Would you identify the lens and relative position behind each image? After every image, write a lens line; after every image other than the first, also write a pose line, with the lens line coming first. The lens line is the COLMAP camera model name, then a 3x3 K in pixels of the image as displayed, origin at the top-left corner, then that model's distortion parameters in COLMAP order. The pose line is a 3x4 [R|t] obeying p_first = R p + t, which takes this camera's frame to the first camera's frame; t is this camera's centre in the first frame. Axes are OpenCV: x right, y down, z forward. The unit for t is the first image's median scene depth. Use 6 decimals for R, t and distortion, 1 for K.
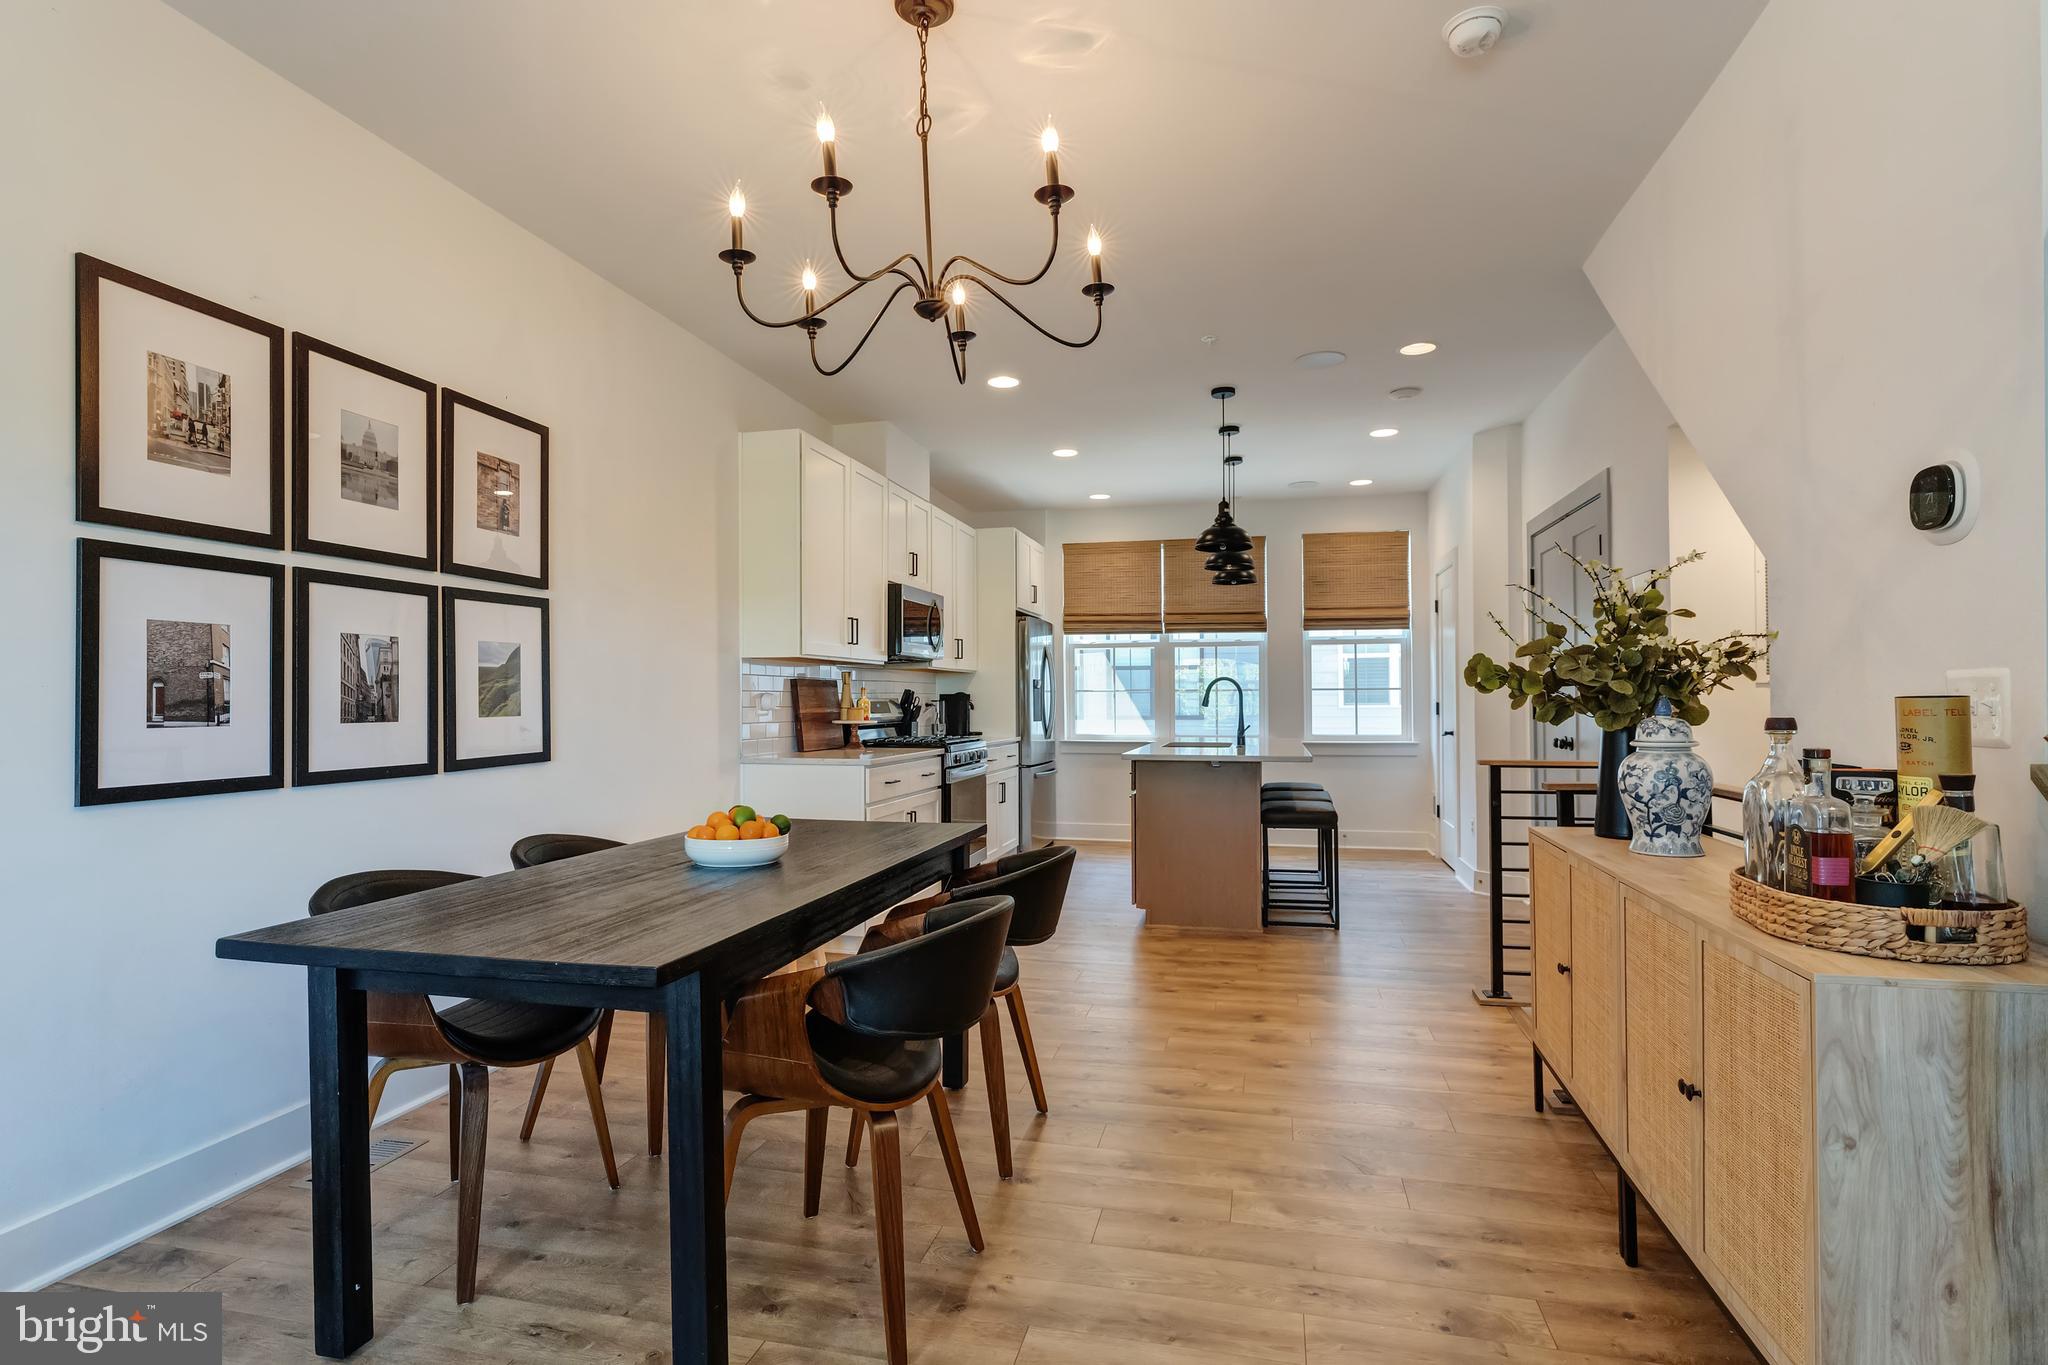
lens RADIAL K [[1051.0, 0, 1029.6], [0, 1051.0, 682.8], [0, 0, 1]] dist [0.000314, -0.000043]
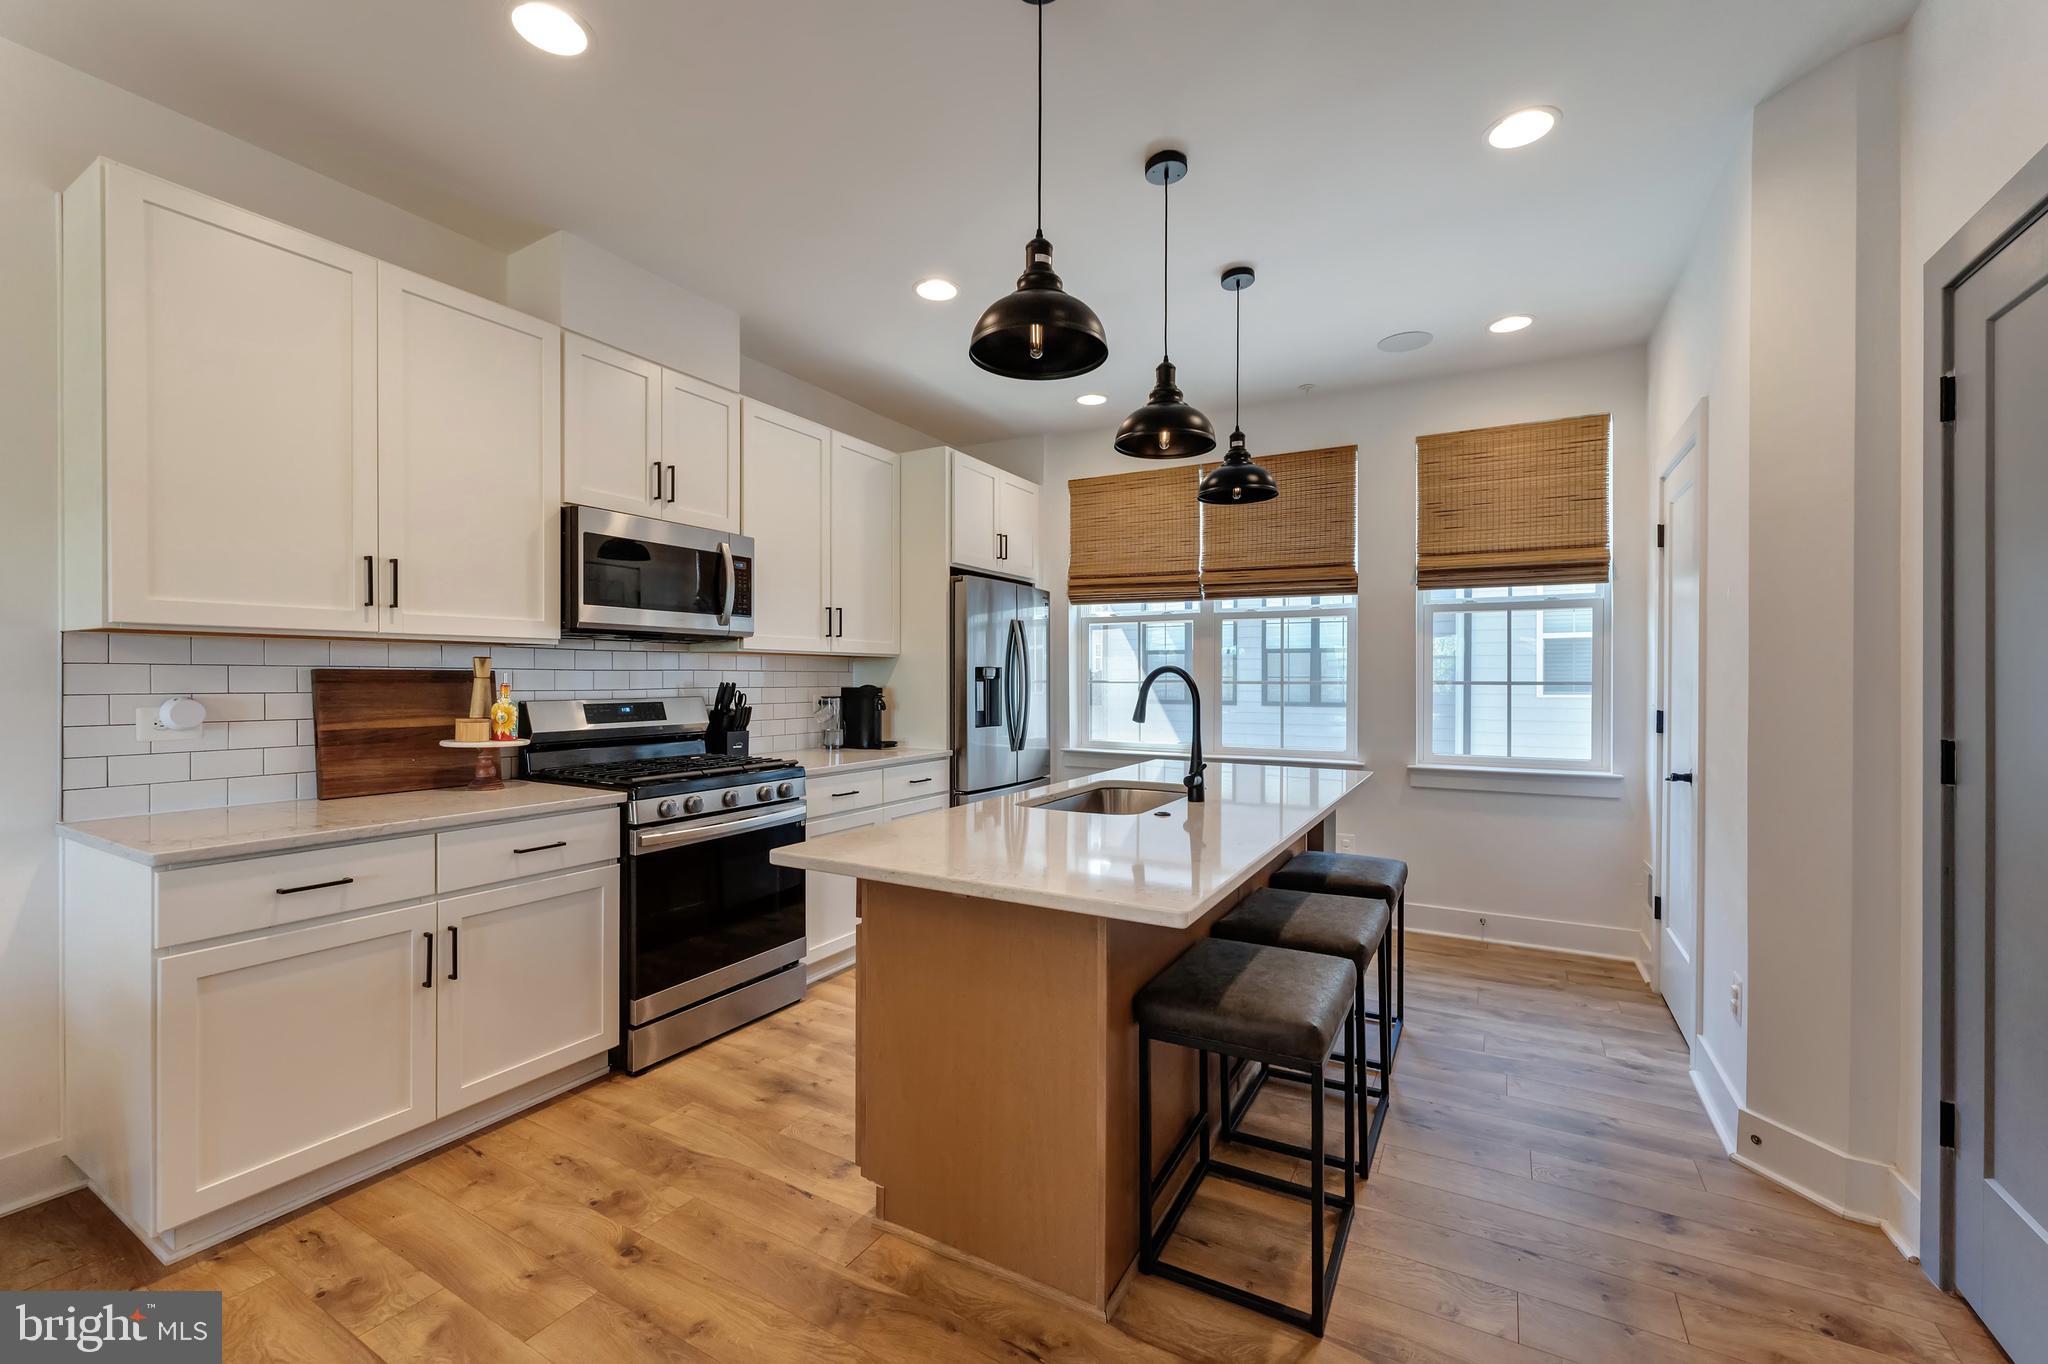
lens RADIAL K [[870.0, 0, 1013.6], [0, 870.0, 683.1], [0, 0, 1]] dist [-0.005763, -0.000058]
pose [[0.960226, 0.007155, -0.279134, 0.176244], [-0.001392, 0.999782, 0.020838, -0.004217], [0.279222, -0.019621, 0.960026, 0.435926]]
